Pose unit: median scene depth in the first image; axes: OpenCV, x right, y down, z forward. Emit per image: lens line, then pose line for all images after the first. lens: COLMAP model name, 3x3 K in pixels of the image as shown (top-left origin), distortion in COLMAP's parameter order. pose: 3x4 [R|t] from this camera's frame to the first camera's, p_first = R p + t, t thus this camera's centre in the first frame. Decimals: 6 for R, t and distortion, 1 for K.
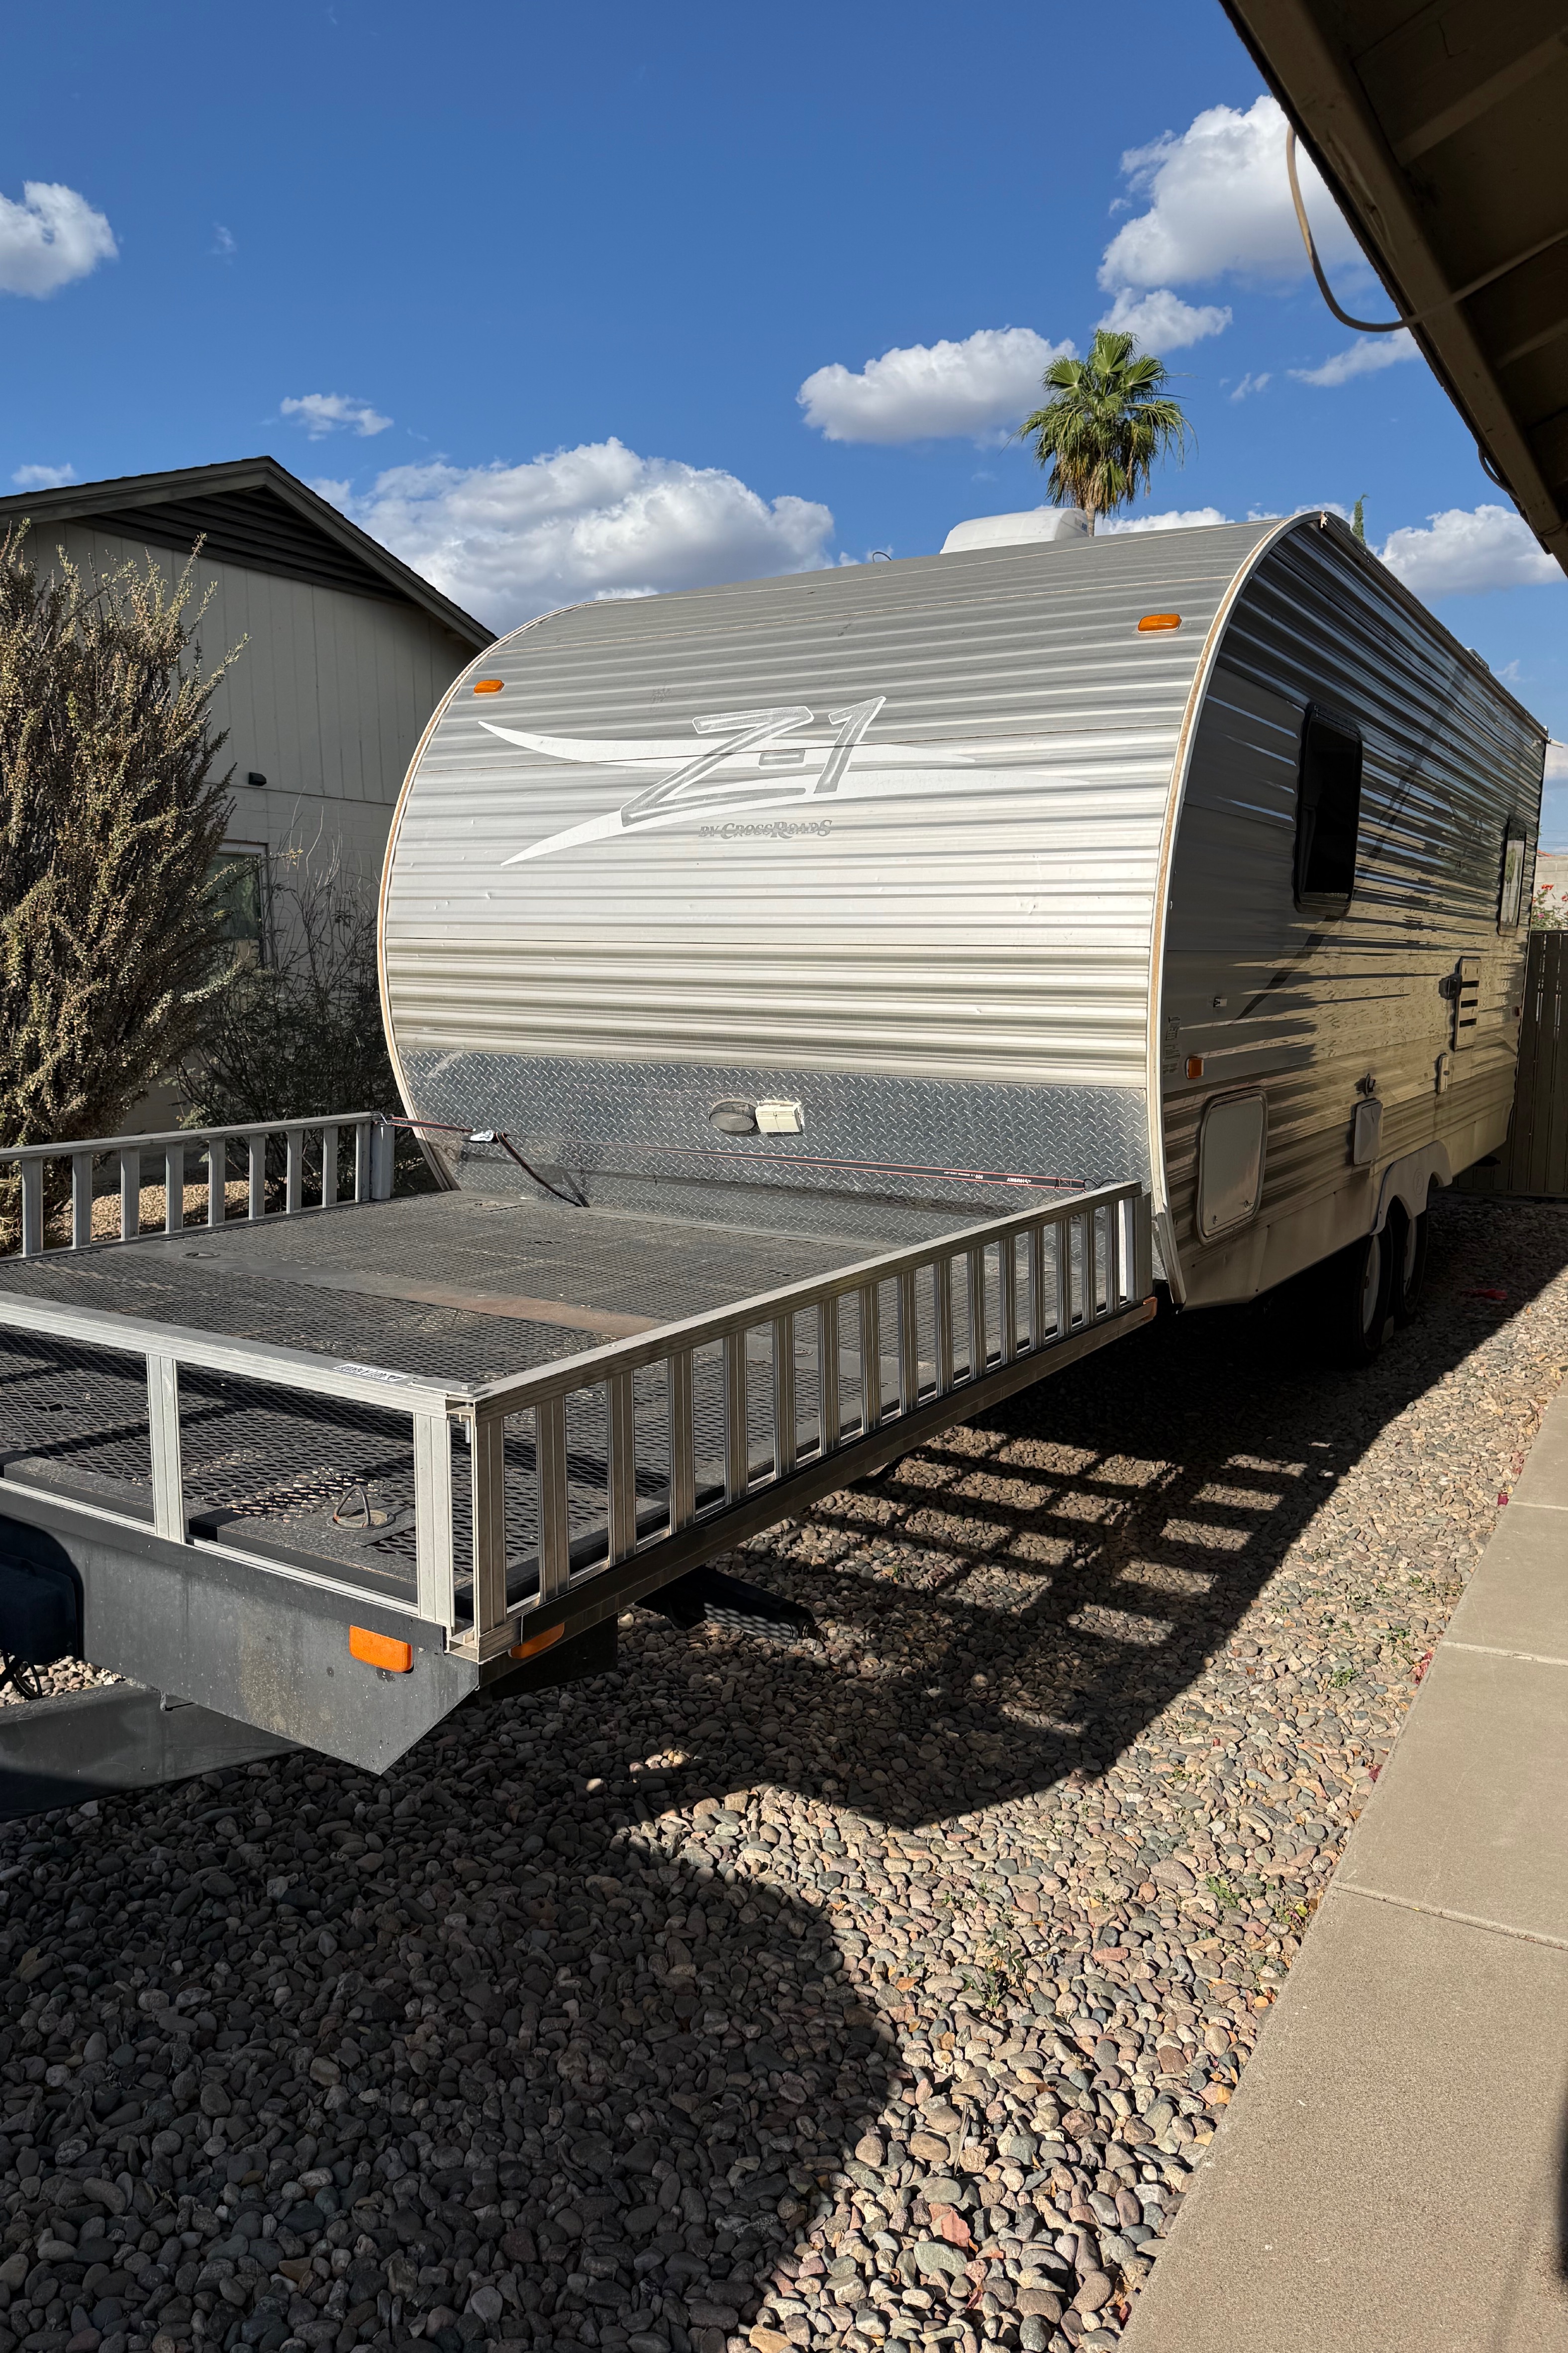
lens RADIAL K [[1681.1, 0, 710.4], [0, 1681.1, 1218.0], [0, 0, 1]] dist [0.052348, -0.006668]
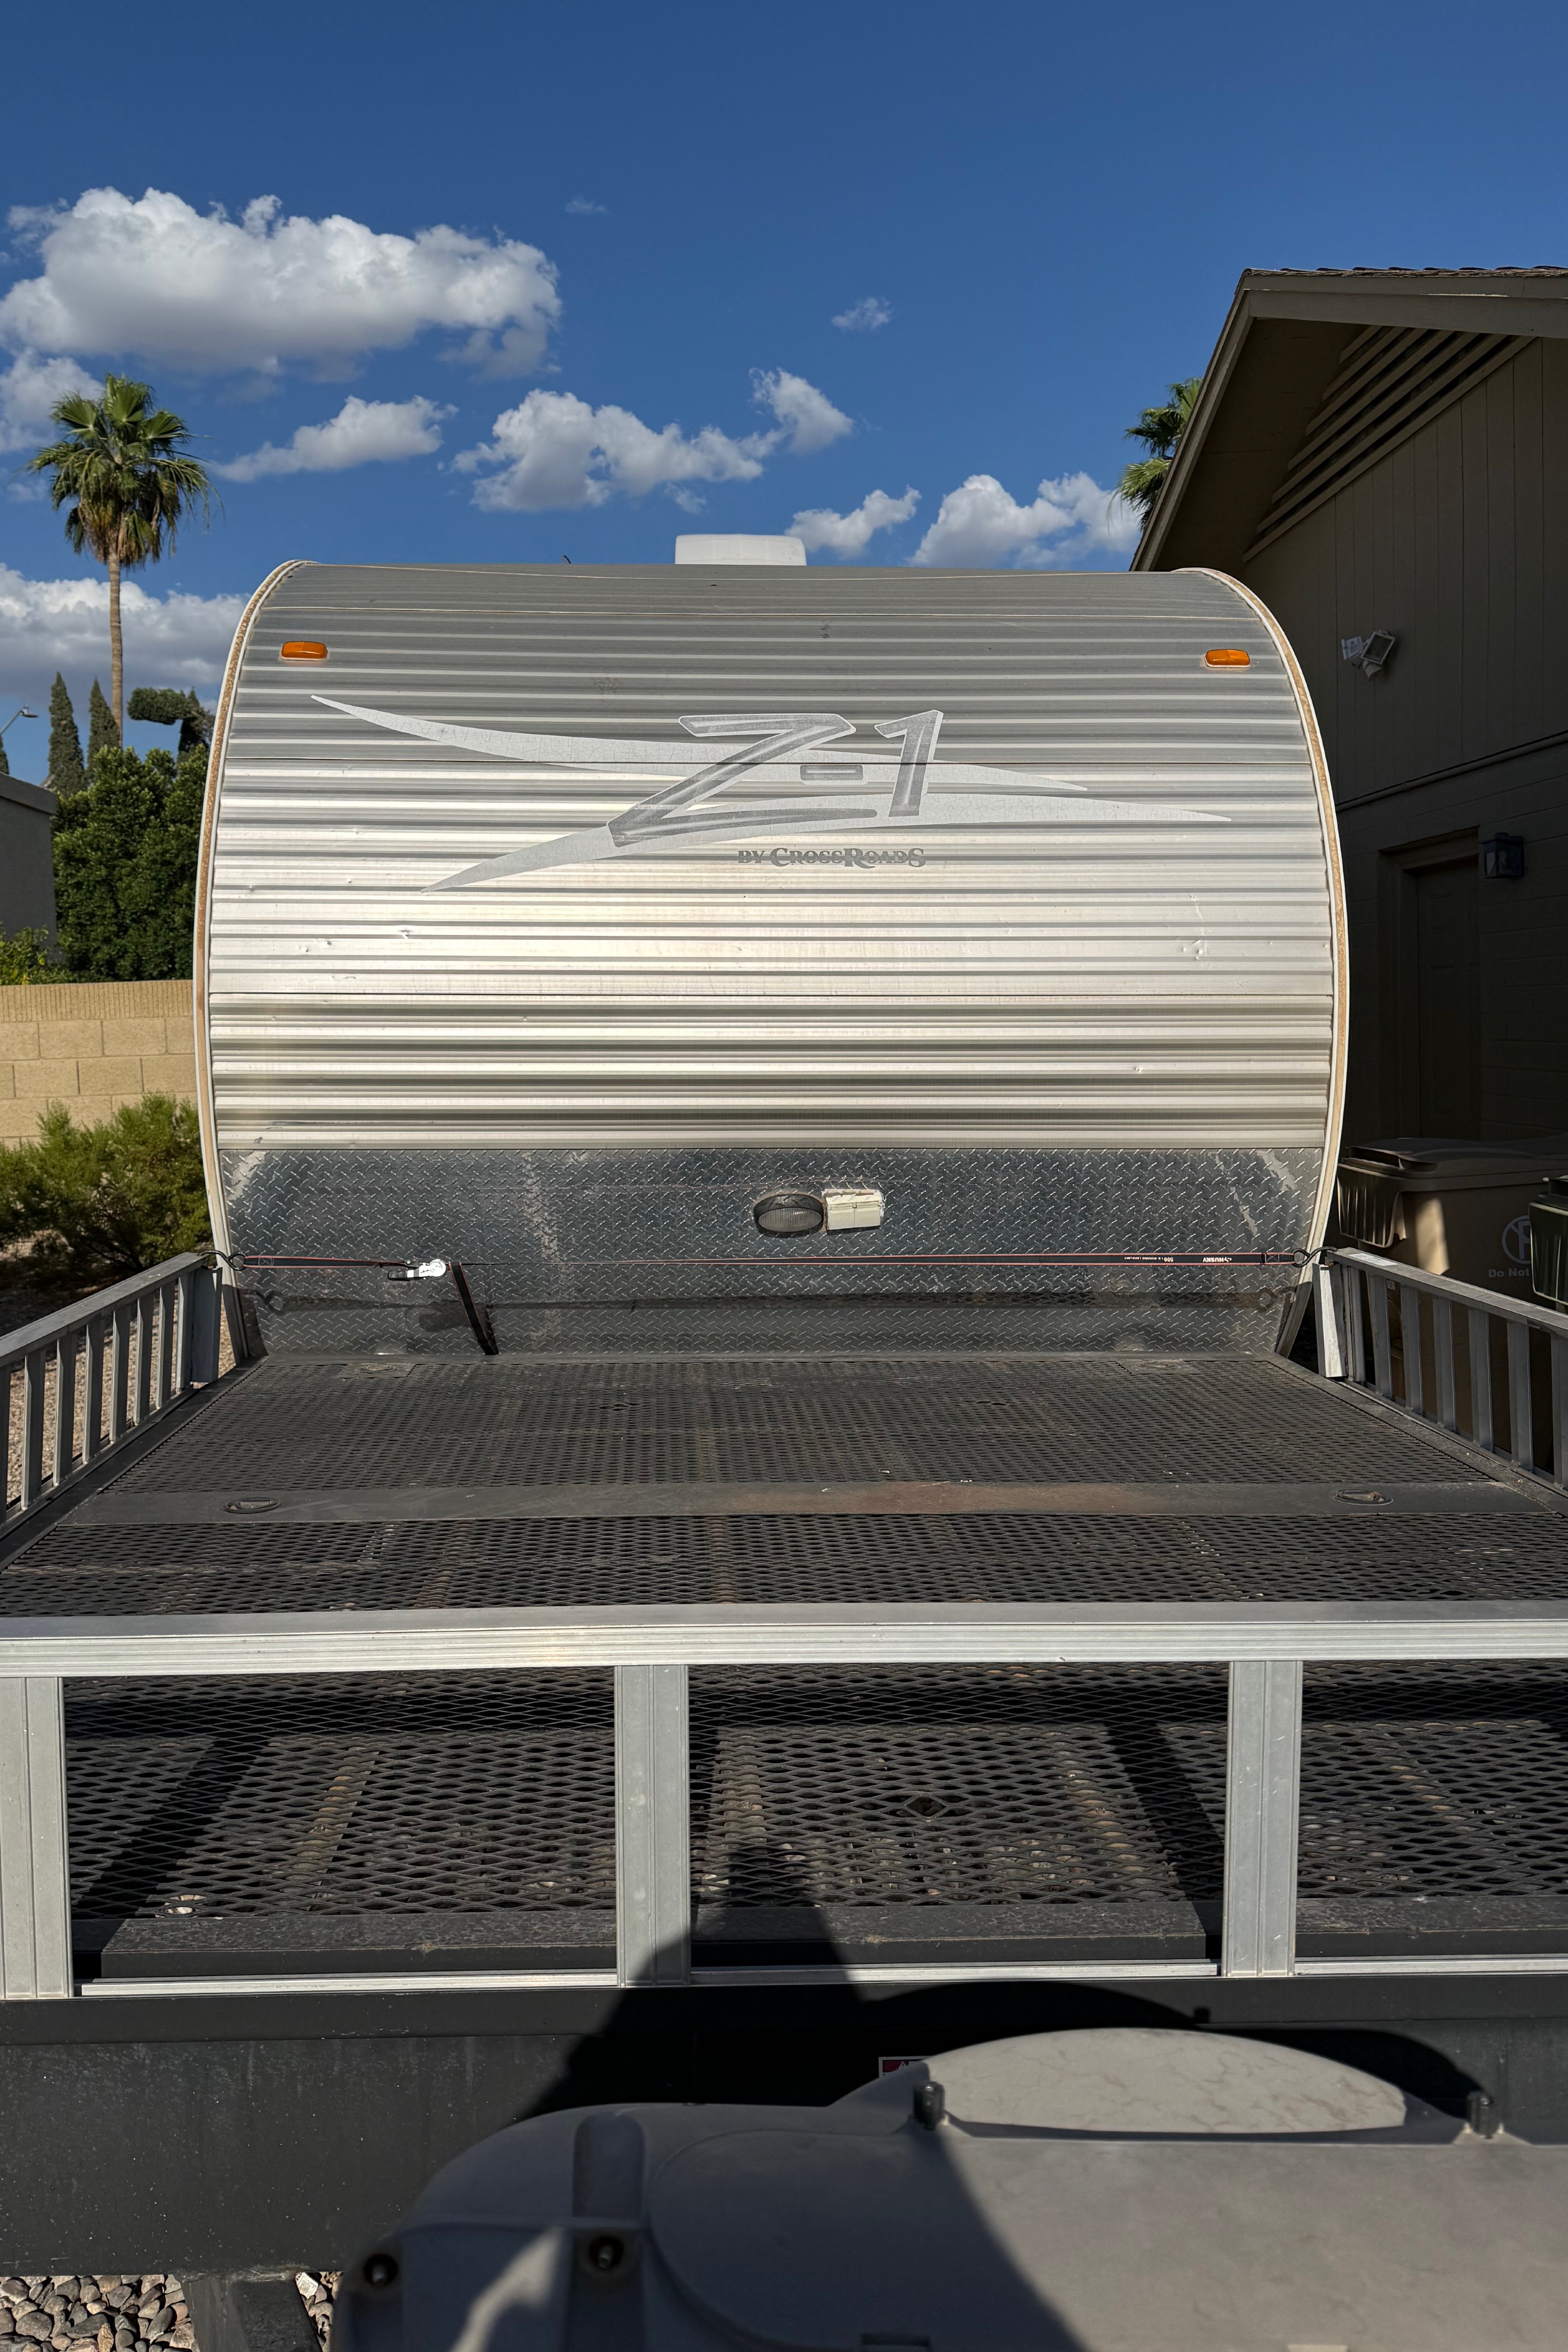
lens RADIAL K [[1743.6, 0, 698.4], [0, 1743.6, 1134.6], [0, 0, 1]] dist [0.085859, 0.000165]
pose [[0.823962, -0.044000, 0.564935, -0.478243], [0.098366, 0.992951, -0.066131, -0.045998], [-0.558043, 0.110060, 0.822481, 0.340101]]
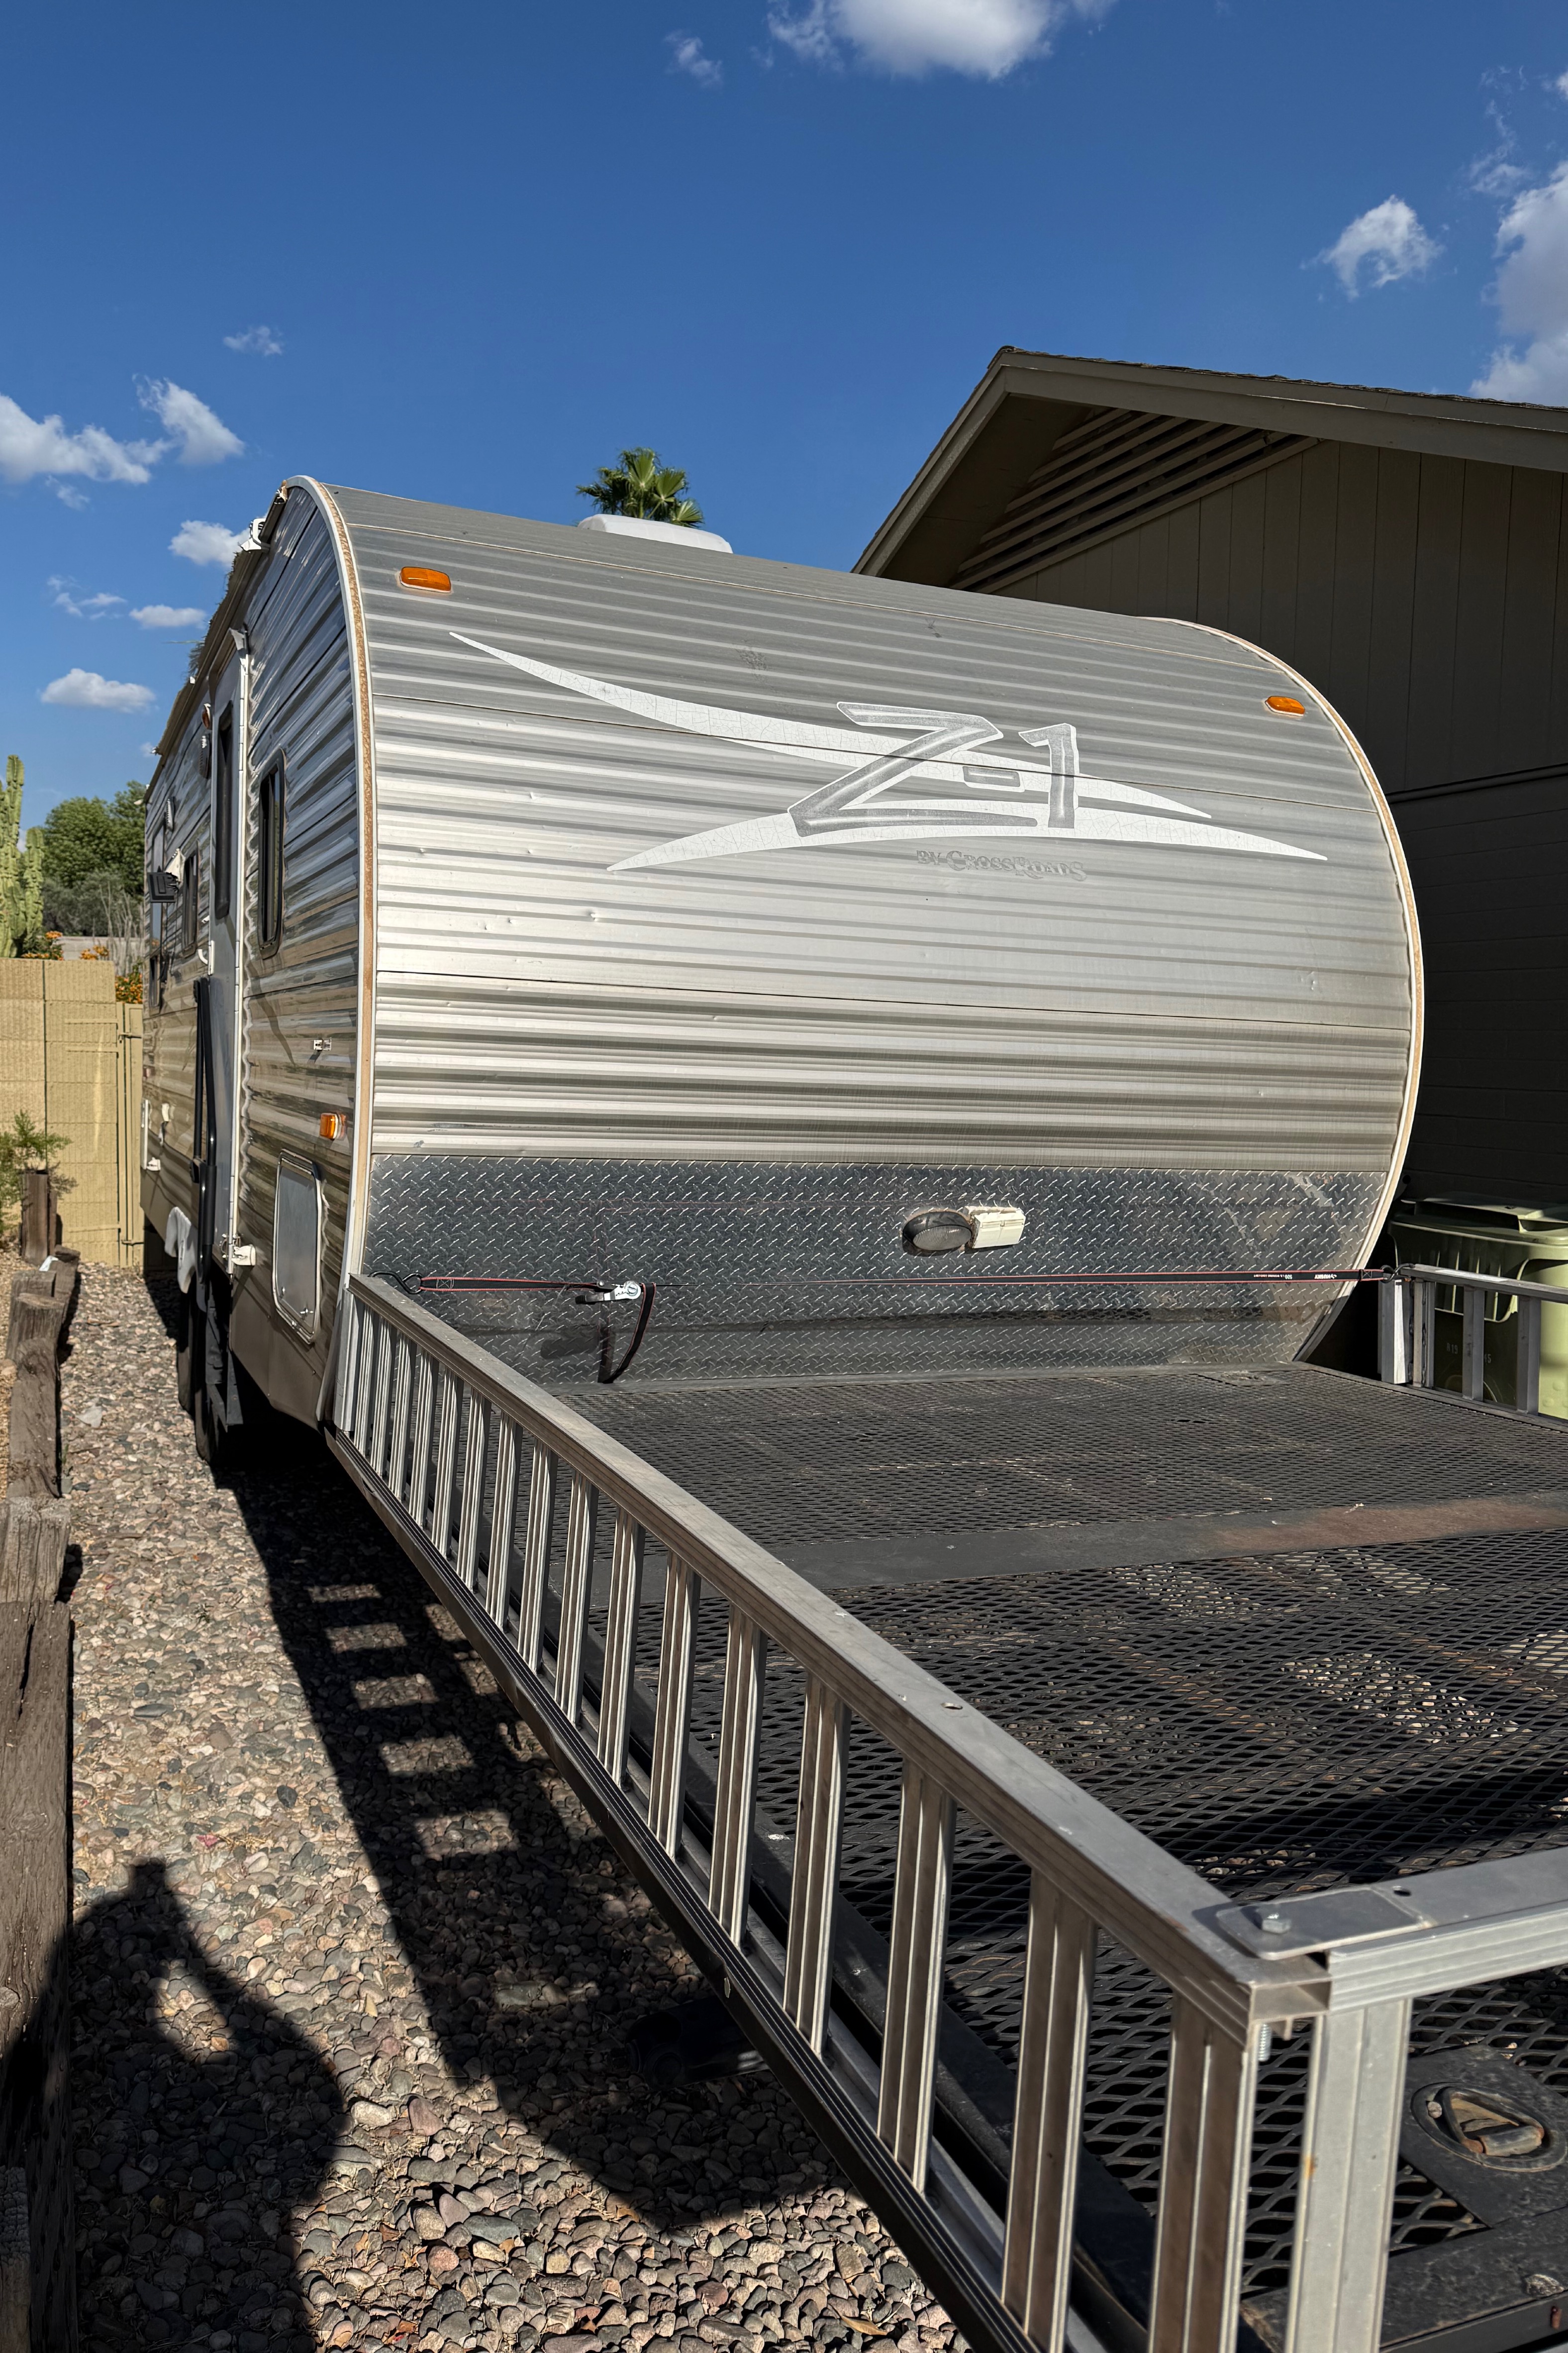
lens RADIAL K [[1681.1, 0, 710.4], [0, 1681.1, 1218.0], [0, 0, 1]] dist [0.052348, -0.006668]
pose [[0.588516, -0.060647, 0.806208, -0.660374], [0.096021, 0.995368, 0.004783, -0.078760], [-0.802763, 0.074598, 0.591613, 0.622996]]
